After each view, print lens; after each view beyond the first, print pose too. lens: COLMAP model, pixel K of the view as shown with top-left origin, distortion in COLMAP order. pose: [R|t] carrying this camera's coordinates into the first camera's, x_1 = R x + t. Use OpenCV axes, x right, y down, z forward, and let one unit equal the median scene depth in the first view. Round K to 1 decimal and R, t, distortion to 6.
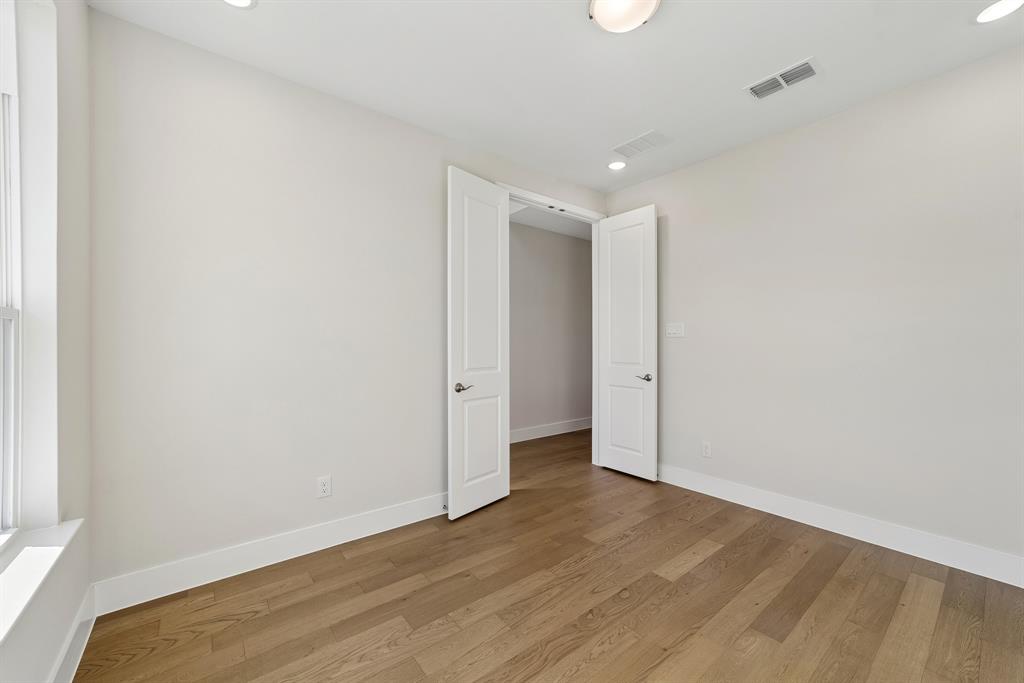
lens RADIAL K [[404.1, 0, 512.0], [0, 404.1, 341.5], [0, 0, 1]] dist [-0.014987, 0.000138]
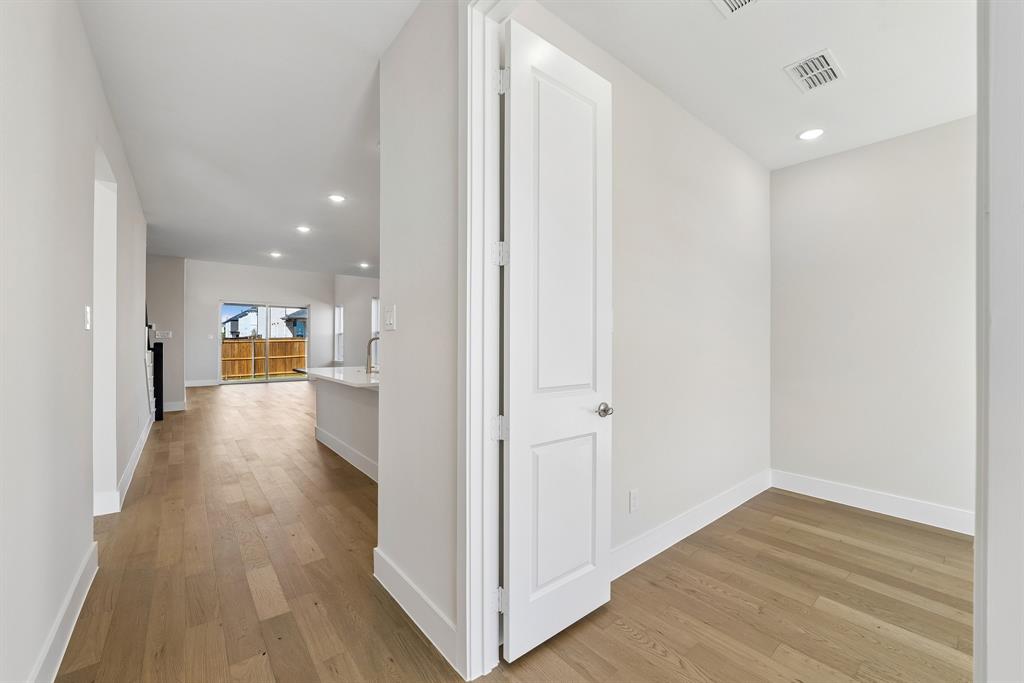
lens RADIAL K [[404.1, 0, 512.0], [0, 404.1, 341.5], [0, 0, 1]] dist [-0.014987, 0.000138]
pose [[-0.006378, 0.004541, 0.999969, -0.257261], [-0.004110, 0.999981, -0.004567, 0.007778], [-0.999971, -0.004139, -0.006359, 1.601051]]
